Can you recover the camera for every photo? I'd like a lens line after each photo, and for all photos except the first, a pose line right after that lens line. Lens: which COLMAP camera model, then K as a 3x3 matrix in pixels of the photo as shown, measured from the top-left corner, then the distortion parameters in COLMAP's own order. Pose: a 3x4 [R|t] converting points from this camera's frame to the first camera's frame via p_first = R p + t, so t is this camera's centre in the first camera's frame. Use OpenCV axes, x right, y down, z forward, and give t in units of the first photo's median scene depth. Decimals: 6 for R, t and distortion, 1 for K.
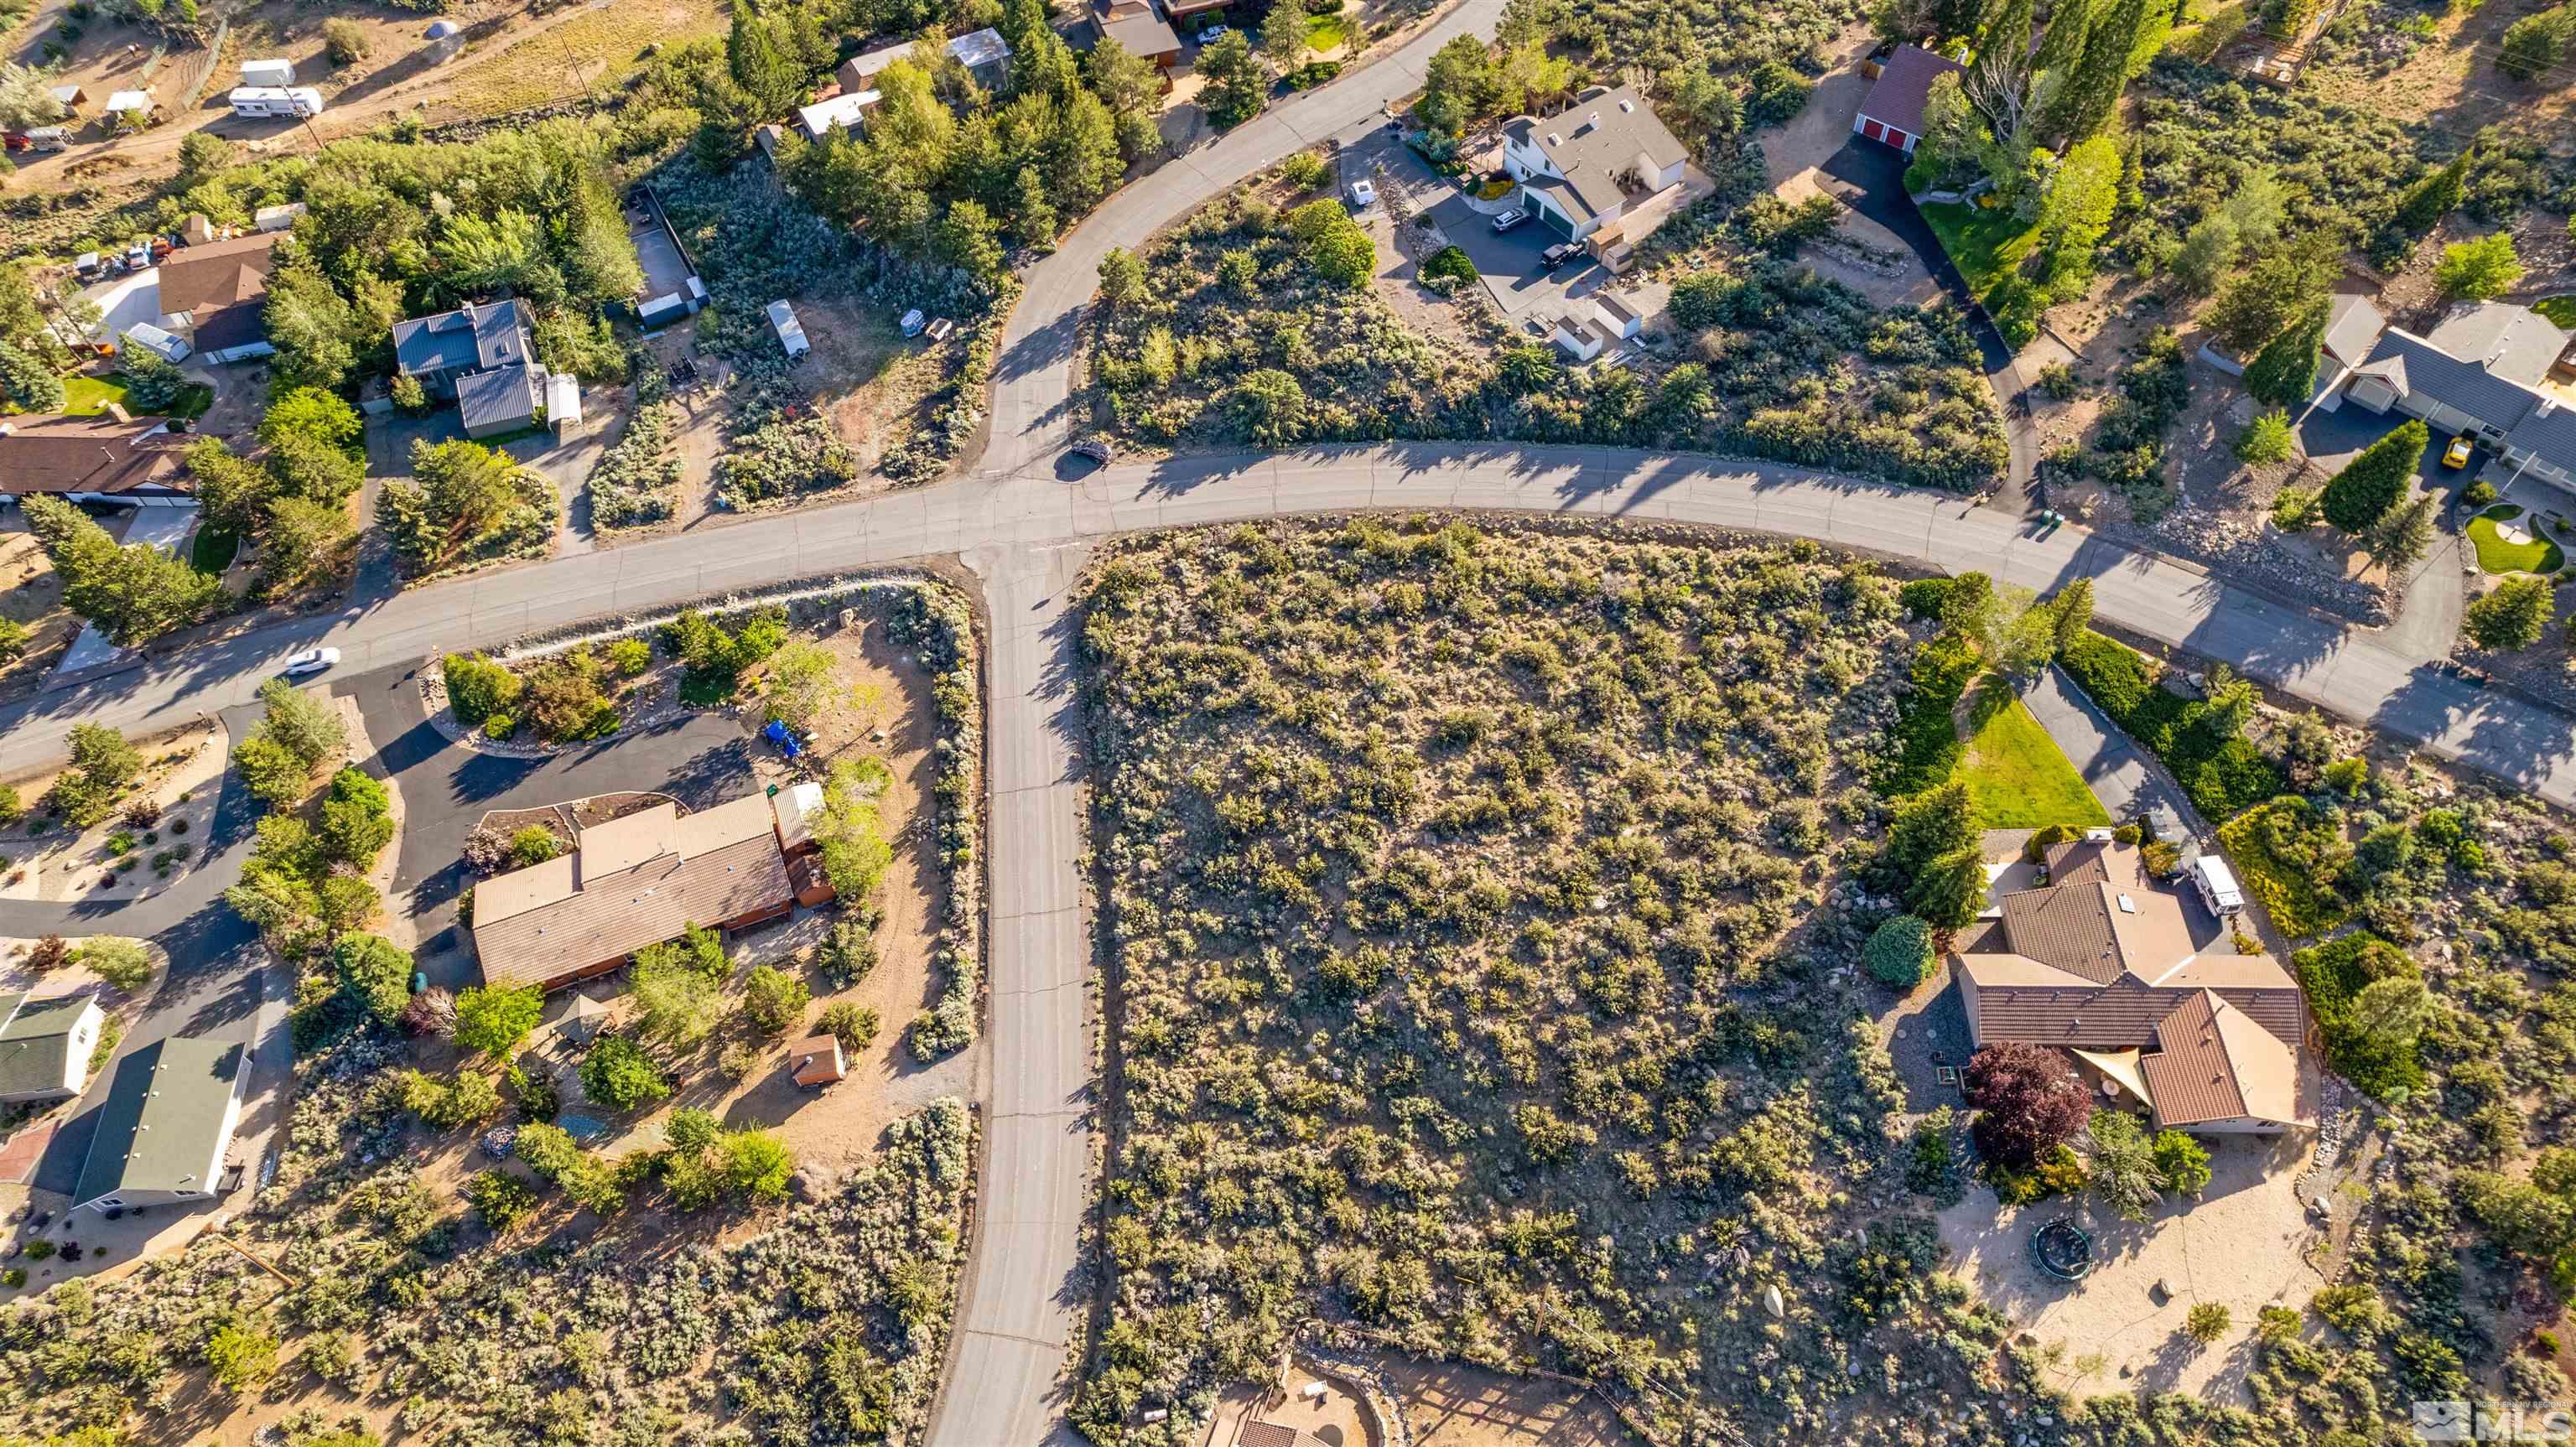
lens RADIAL K [[1639.3, 0, 1291.0], [0, 1639.3, 727.7], [0, 0, 1]] dist [-0.078548, 0.068155]
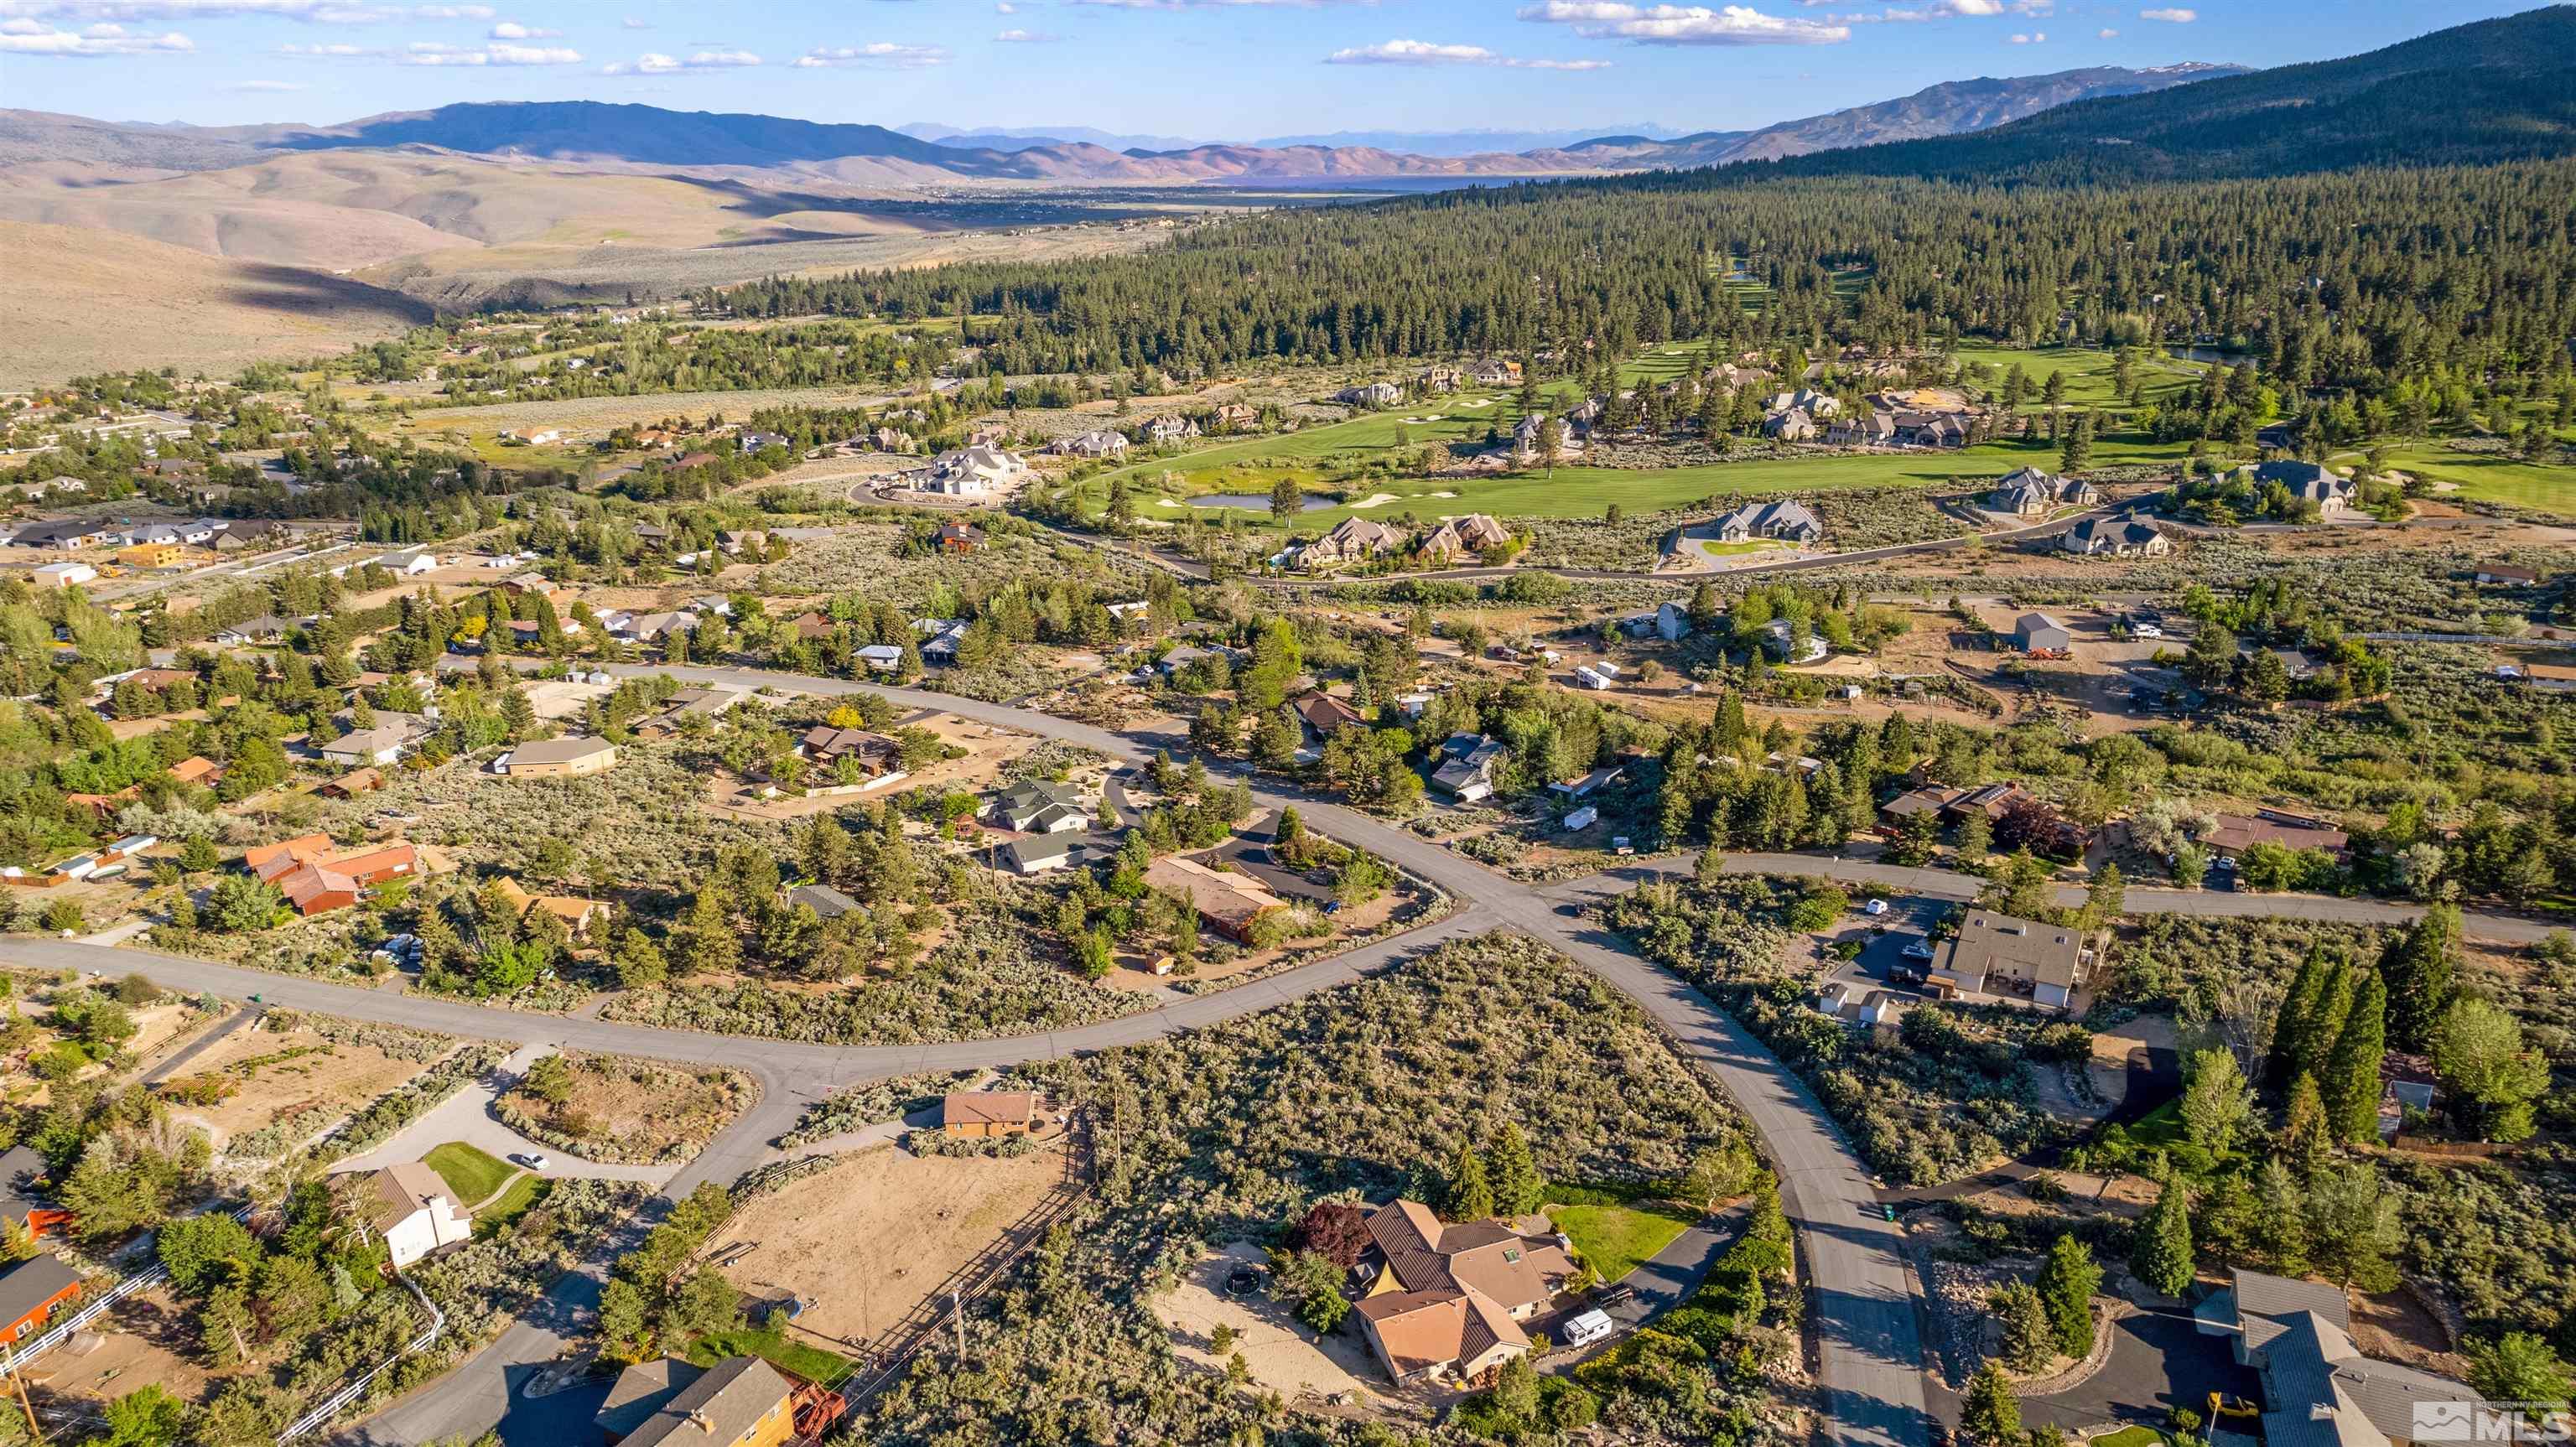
lens RADIAL K [[1639.3, 0, 1291.0], [0, 1639.3, 727.7], [0, 0, 1]] dist [-0.078548, 0.068155]
pose [[0.377283, 0.318048, -0.869772, 1.319915], [-0.738941, 0.669503, -0.075716, 0.046859], [0.558233, 0.671276, 0.487611, -0.050892]]
